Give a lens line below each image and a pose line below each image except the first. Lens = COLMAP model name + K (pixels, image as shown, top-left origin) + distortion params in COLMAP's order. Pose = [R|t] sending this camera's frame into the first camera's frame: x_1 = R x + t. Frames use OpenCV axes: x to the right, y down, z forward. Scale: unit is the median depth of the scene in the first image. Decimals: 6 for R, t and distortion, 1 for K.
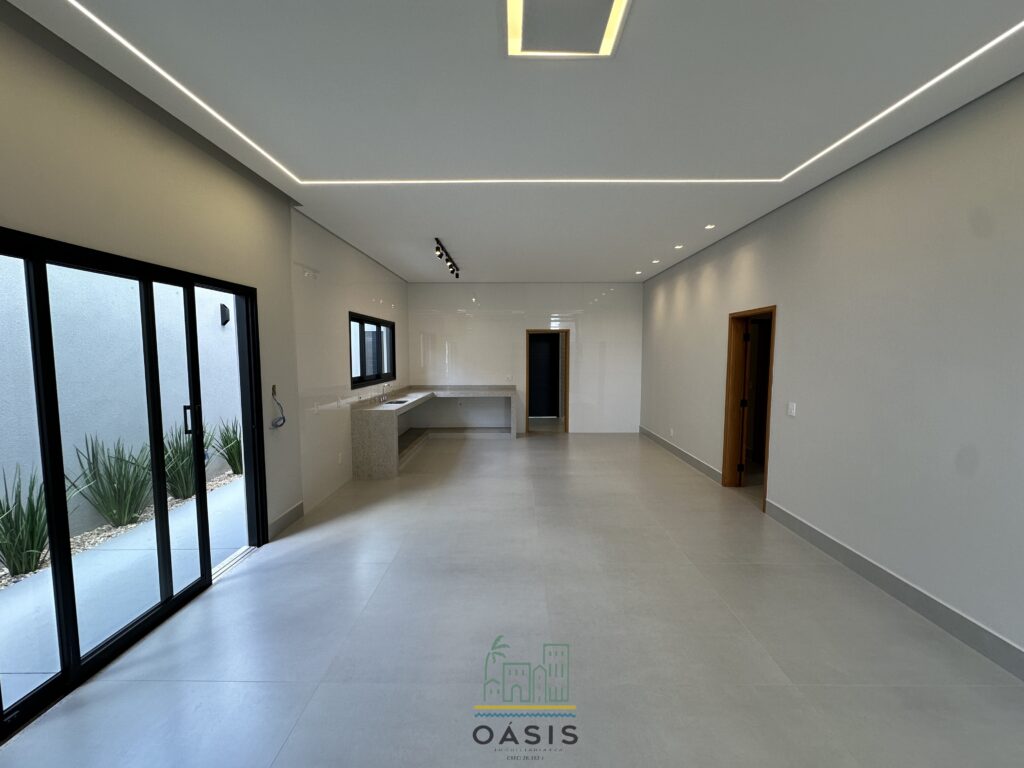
lens RADIAL K [[409.9, 0, 512.0], [0, 409.9, 384.0], [0, 0, 1]] dist [-0.005549, 0.001153]
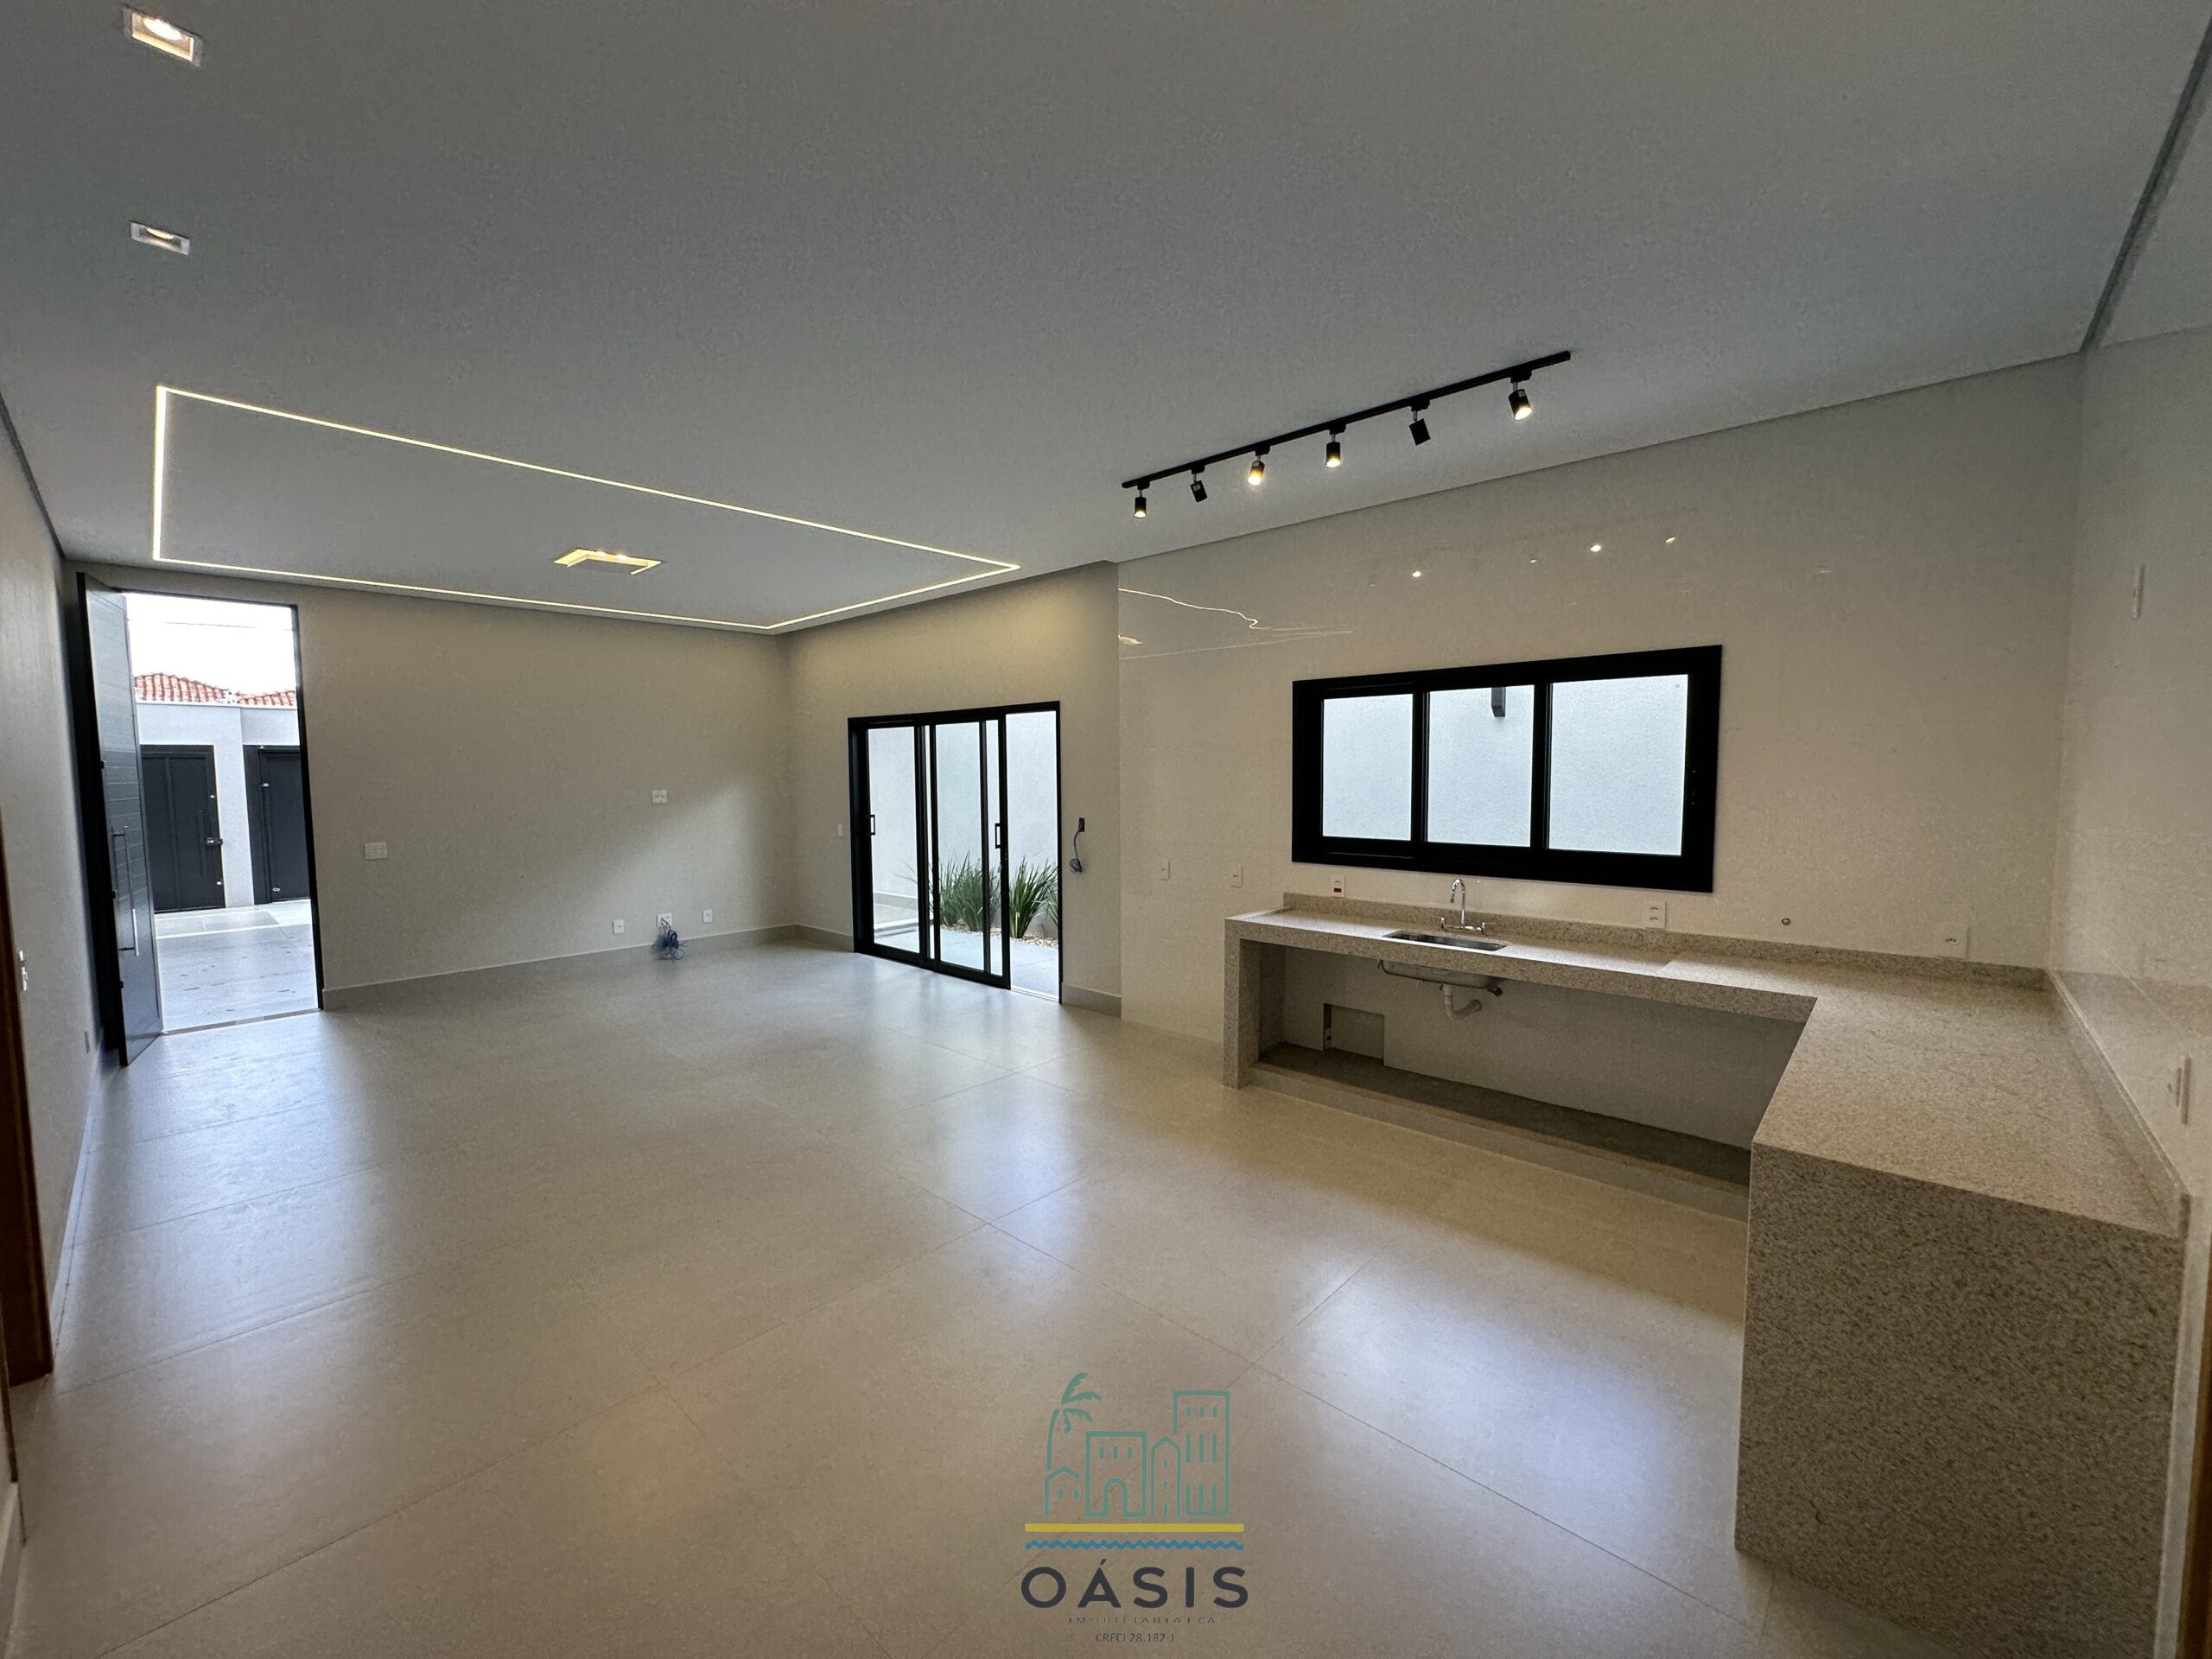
lens RADIAL K [[885.5, 0, 1106.0], [0, 885.5, 829.5], [0, 0, 1]] dist [-0.005549, 0.001153]
pose [[-0.673537, 0.059438, -0.736760, 0.318715], [-0.045922, 0.991471, 0.121969, -0.092763], [0.737725, 0.115984, -0.665063, 1.092955]]
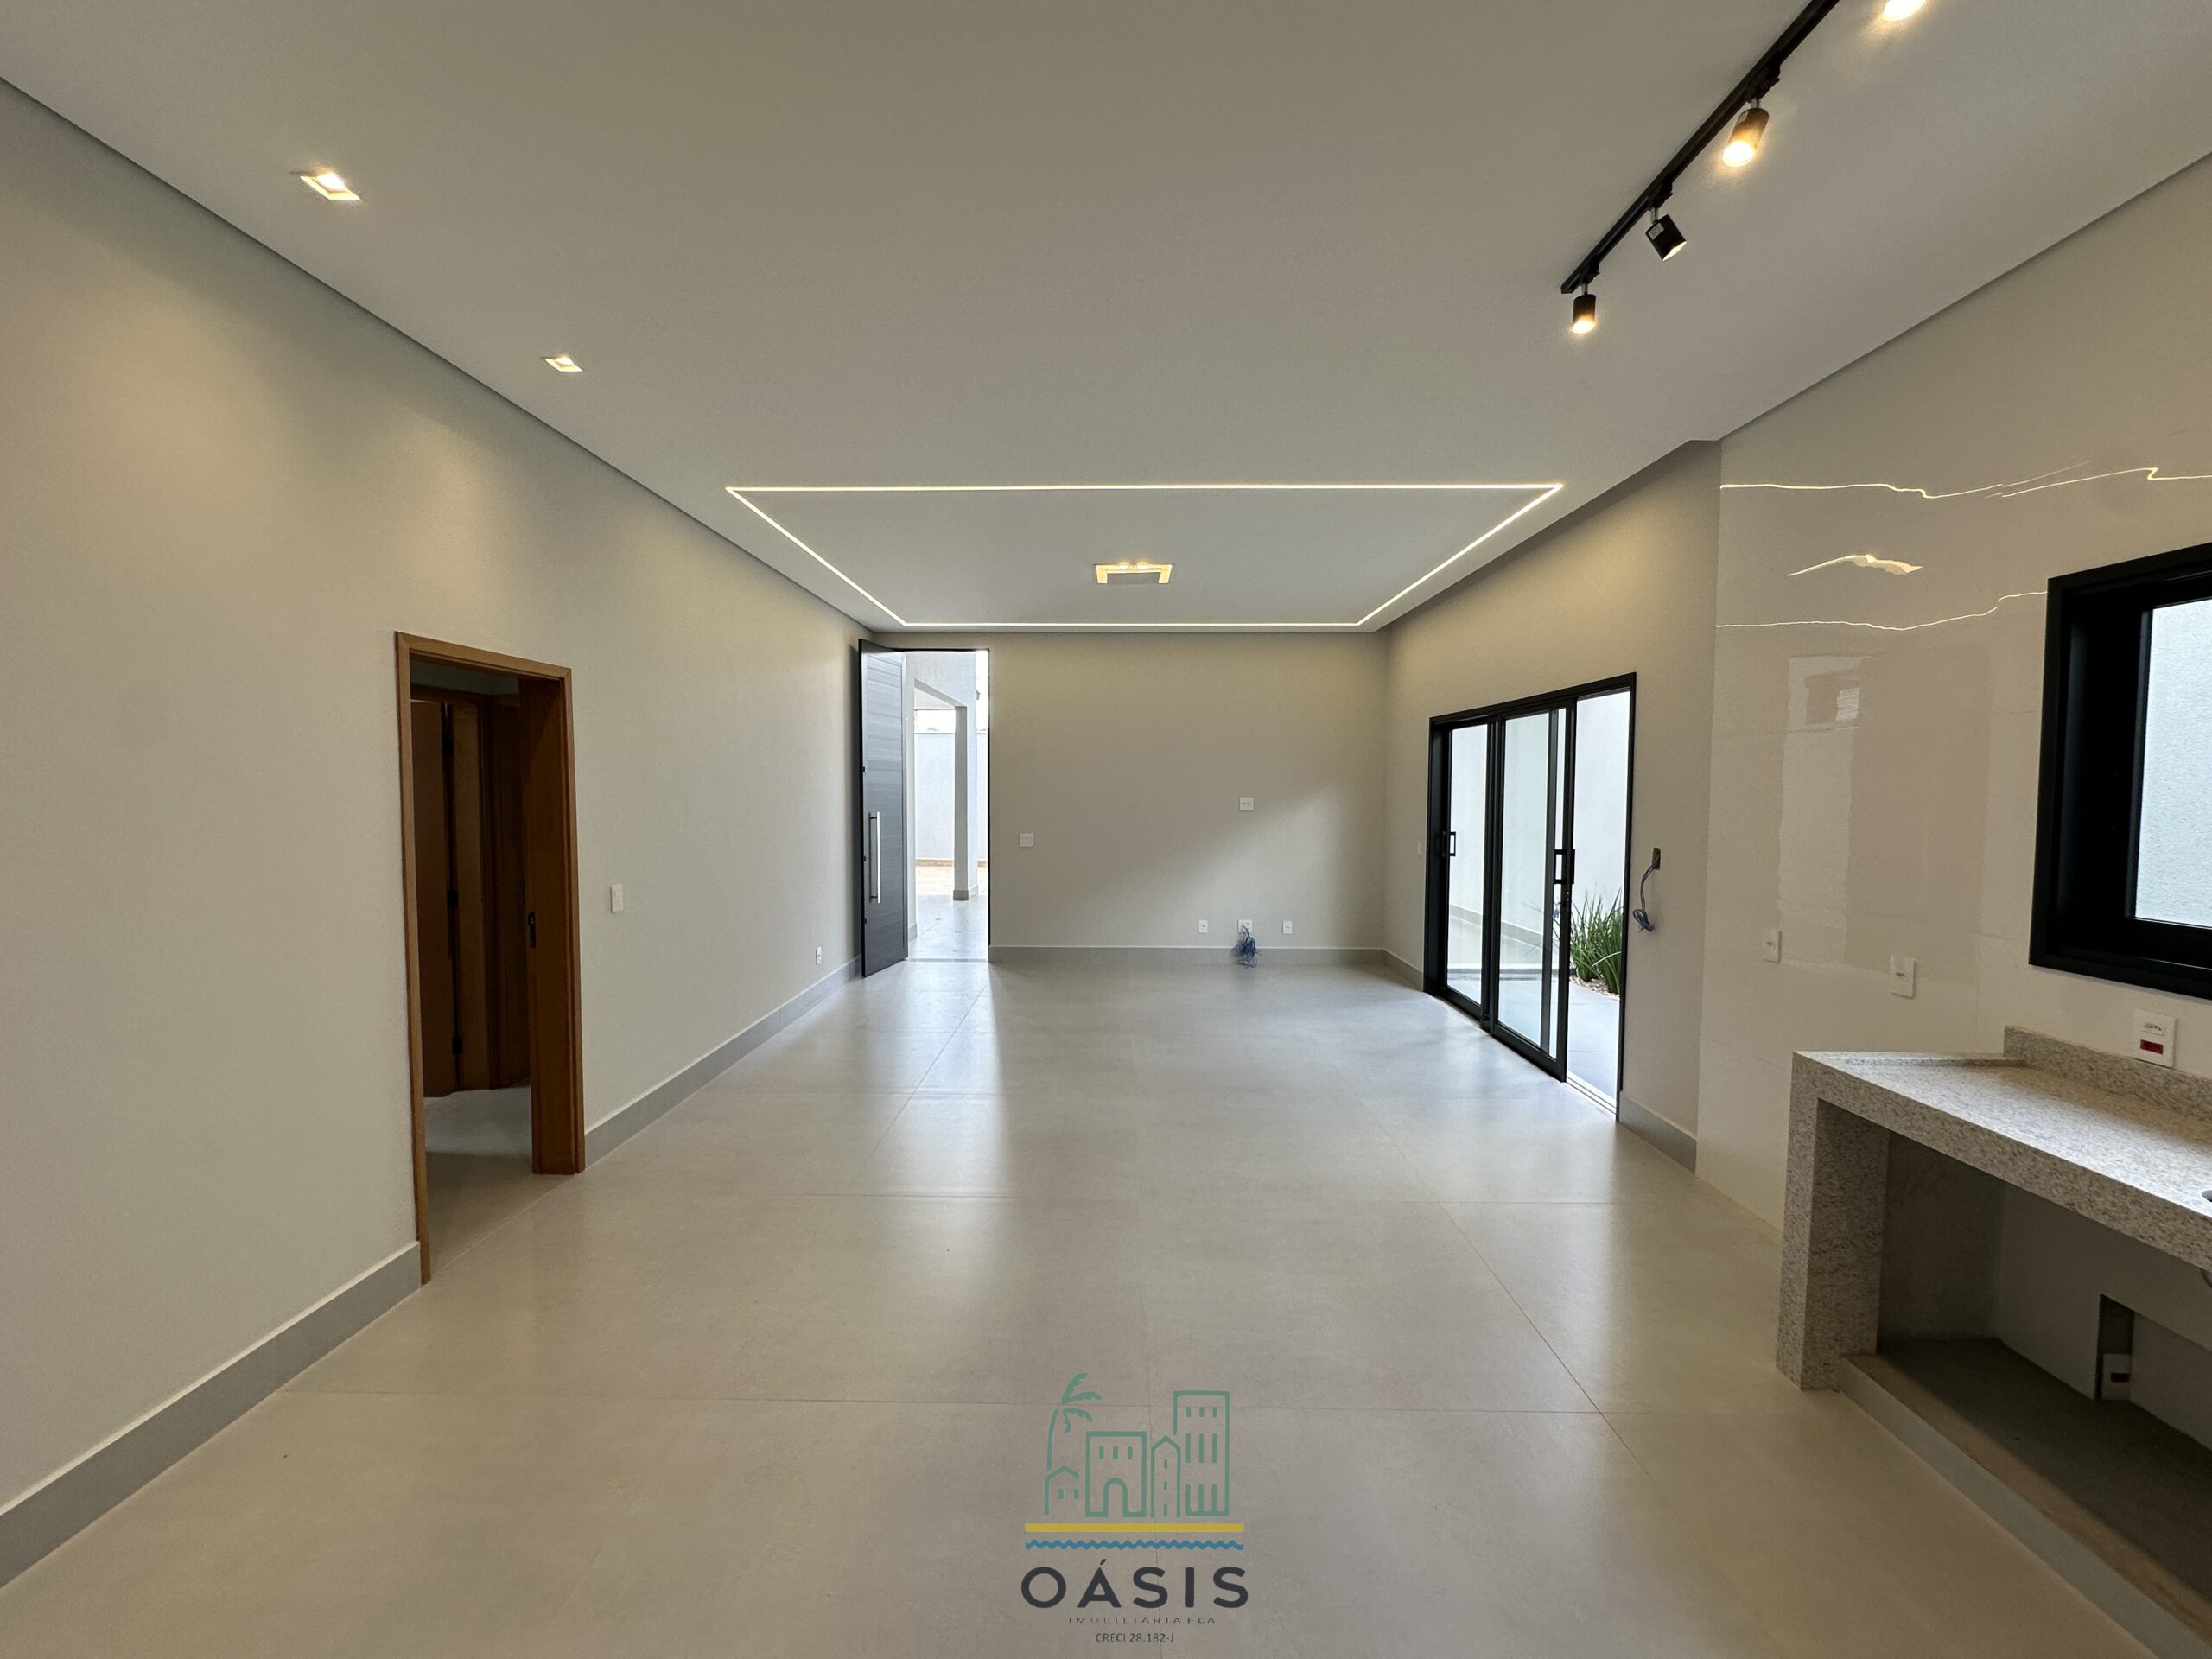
lens RADIAL K [[885.5, 0, 1106.0], [0, 885.5, 829.5], [0, 0, 1]] dist [-0.005549, 0.001153]
pose [[-0.999982, -0.001551, 0.005782, 0.048721], [-0.000829, 0.992419, 0.122895, -0.078549], [-0.005929, 0.122888, -0.992403, 1.059677]]
